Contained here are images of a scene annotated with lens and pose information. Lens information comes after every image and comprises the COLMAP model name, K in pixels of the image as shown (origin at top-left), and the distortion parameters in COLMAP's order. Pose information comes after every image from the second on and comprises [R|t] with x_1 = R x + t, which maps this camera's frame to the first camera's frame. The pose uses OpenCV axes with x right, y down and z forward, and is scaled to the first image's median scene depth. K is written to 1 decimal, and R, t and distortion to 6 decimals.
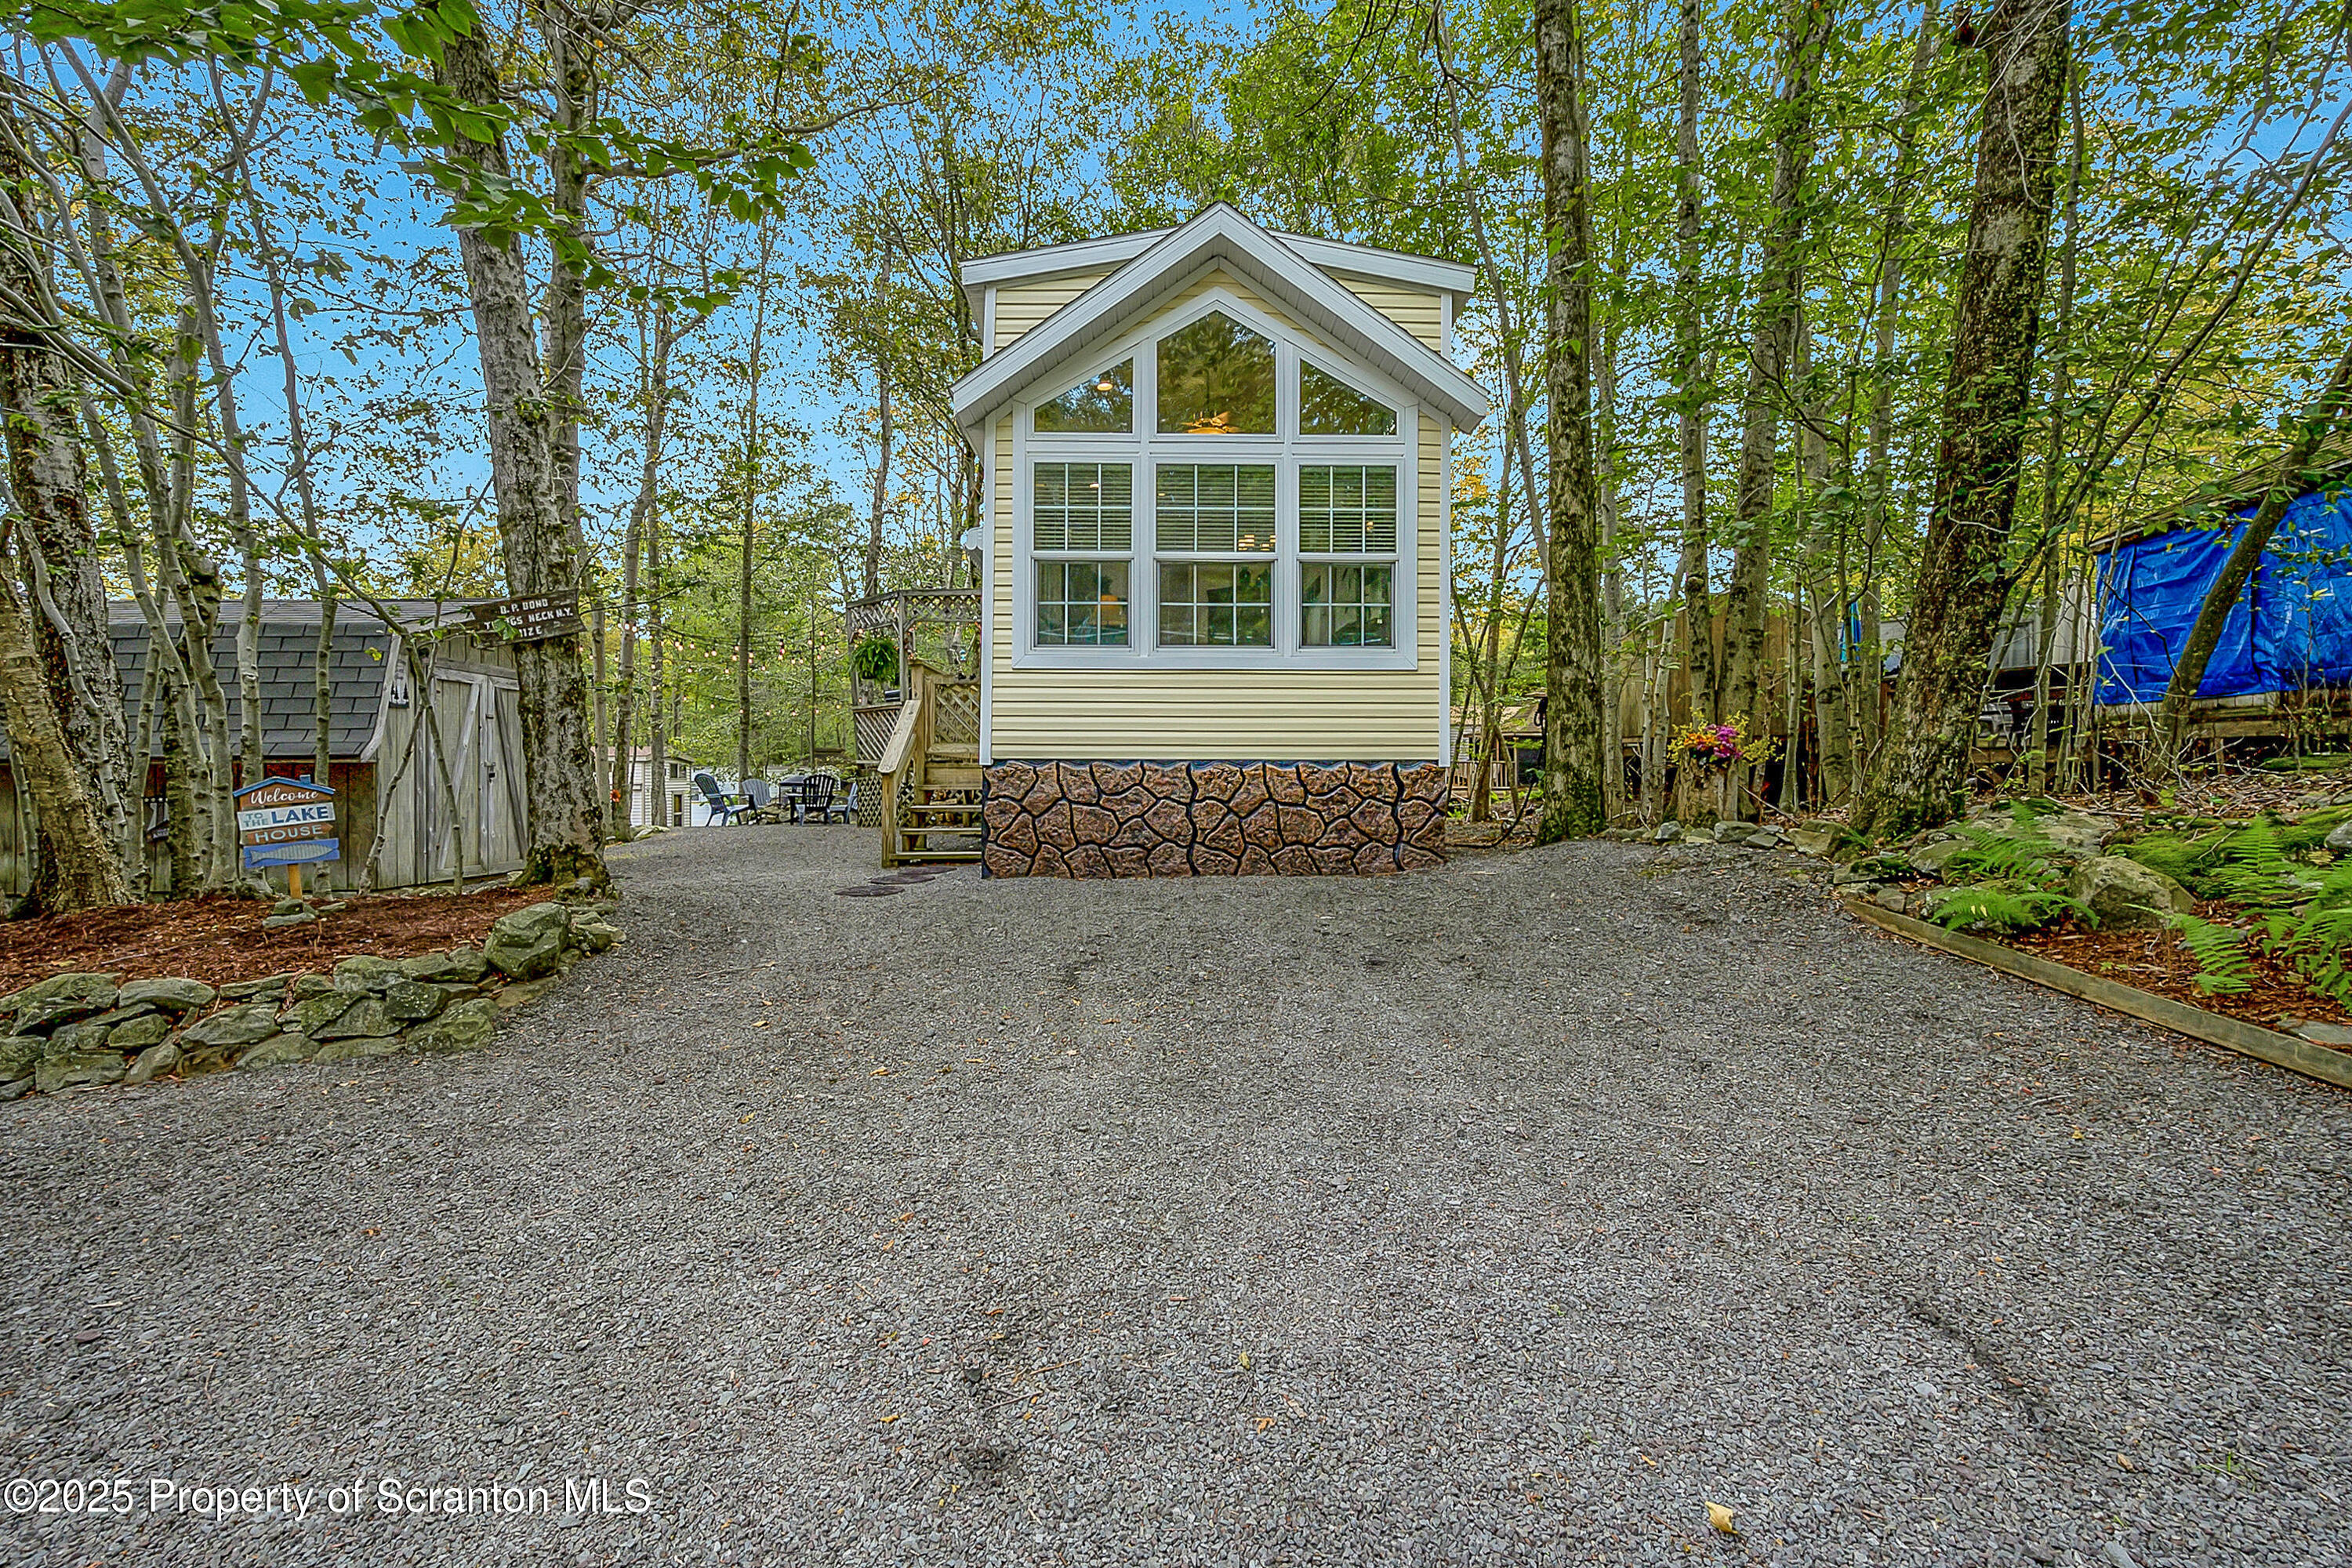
lens RADIAL K [[1034.0, 0, 1110.1], [0, 1034.0, 738.4], [0, 0, 1]] dist [0.002180, -0.000300]
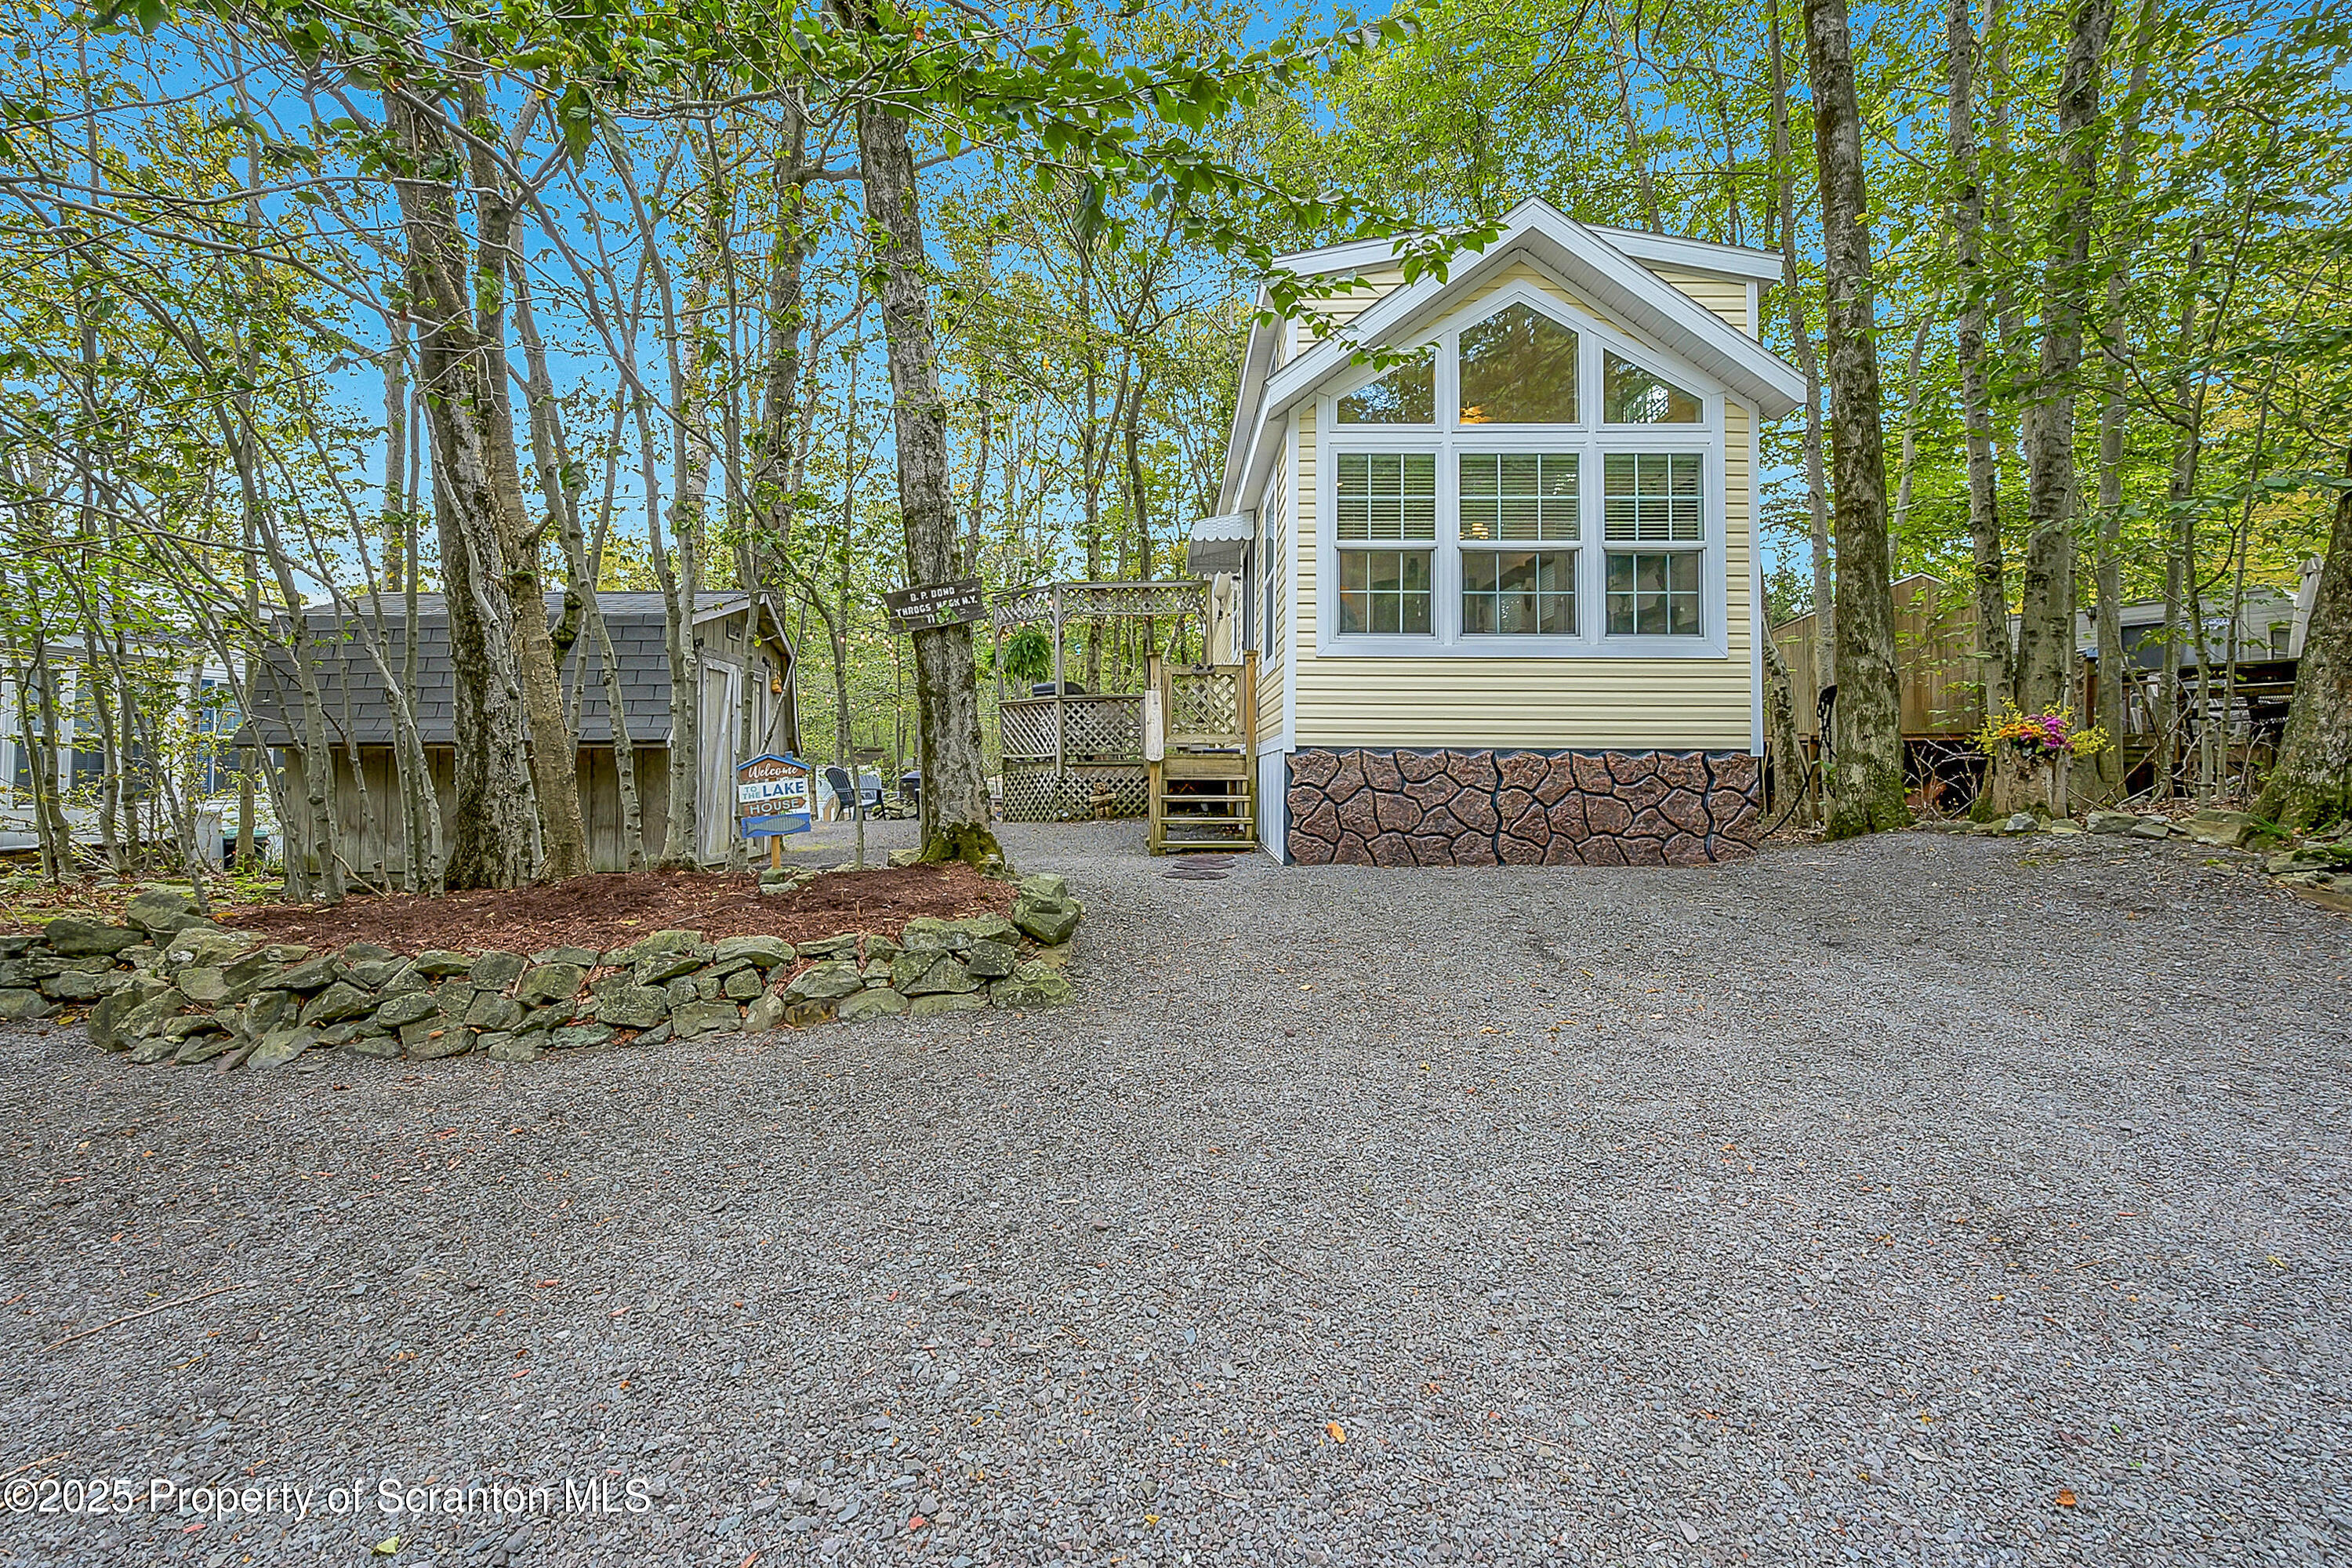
lens RADIAL K [[1068.4, 0, 1115.1], [0, 1068.4, 705.3], [0, 0, 1]] dist [0.003763, -0.000680]
pose [[0.998817, 0.002685, -0.048547, -0.240434], [-0.004130, 0.999551, -0.029693, 0.011812], [0.048445, 0.029858, 0.998379, -0.048330]]
